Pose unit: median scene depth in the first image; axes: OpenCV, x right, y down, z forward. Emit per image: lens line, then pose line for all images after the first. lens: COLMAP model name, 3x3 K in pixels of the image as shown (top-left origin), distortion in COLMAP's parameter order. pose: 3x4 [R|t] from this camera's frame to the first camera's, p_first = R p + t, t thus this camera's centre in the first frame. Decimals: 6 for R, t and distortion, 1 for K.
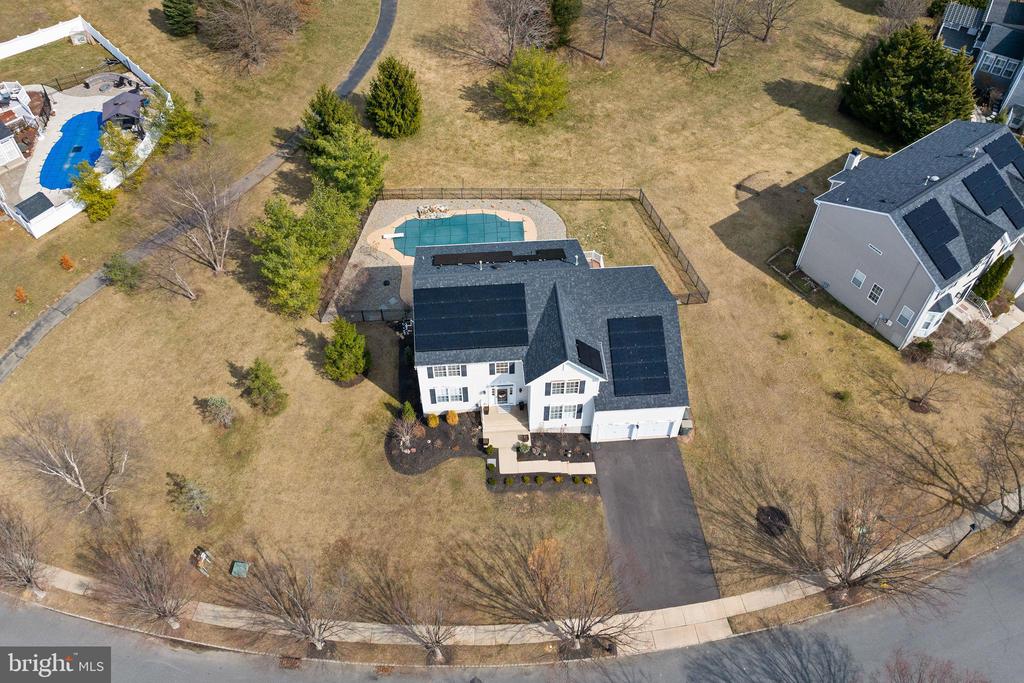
lens RADIAL K [[811.4, 0, 509.1], [0, 811.4, 301.3], [0, 0, 1]] dist [-0.035080, -0.004533]
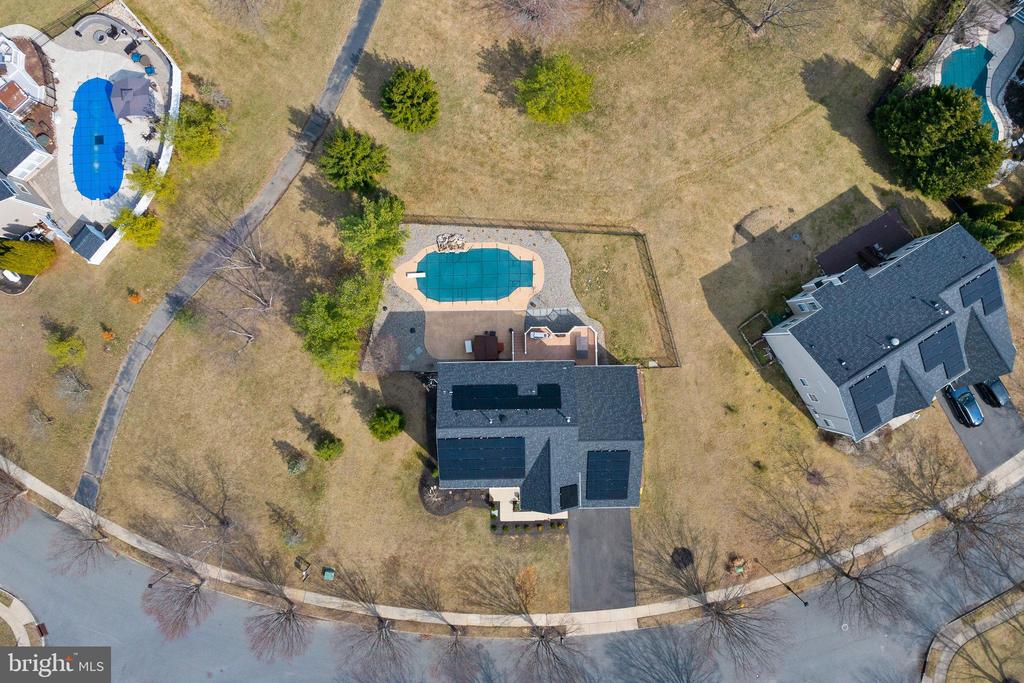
lens RADIAL K [[722.9, 0, 507.7], [0, 722.9, 338.0], [0, 0, 1]] dist [-0.034589, -0.001944]
pose [[0.998562, 0.053190, 0.006753, -0.021610], [-0.044805, 0.758614, 0.649999, -0.779712], [0.029451, -0.649366, 0.759905, 0.218427]]
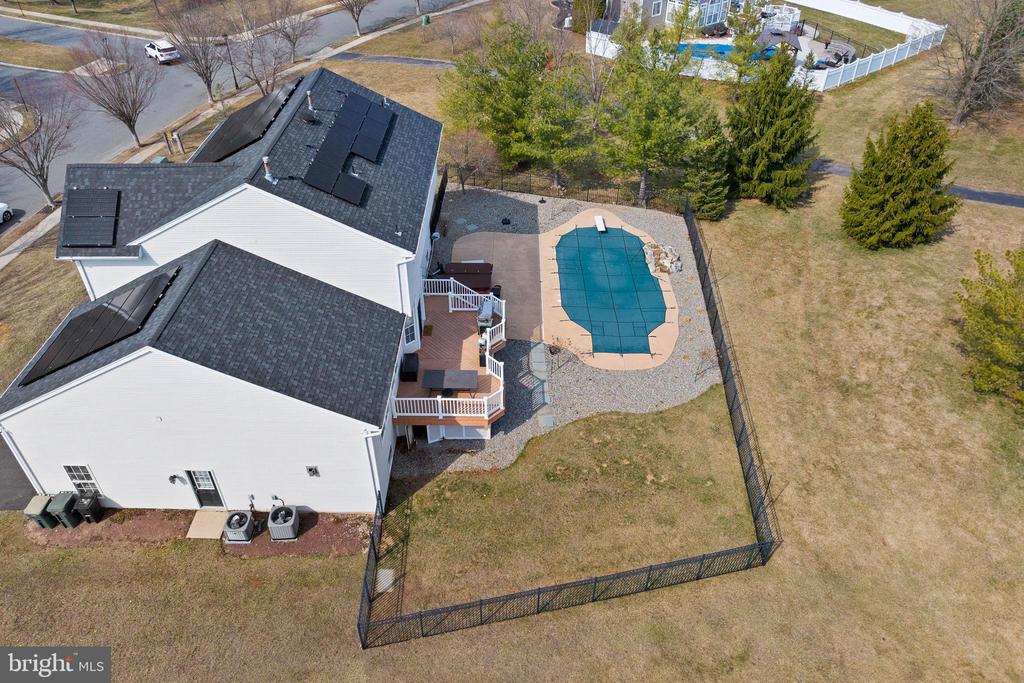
lens RADIAL K [[722.9, 0, 507.7], [0, 722.9, 338.0], [0, 0, 1]] dist [-0.034589, -0.001944]
pose [[-0.080453, 0.618525, -0.781635, 0.441544], [-0.752134, 0.476912, 0.454808, -0.287363], [0.654081, 0.624485, 0.426845, 0.882135]]
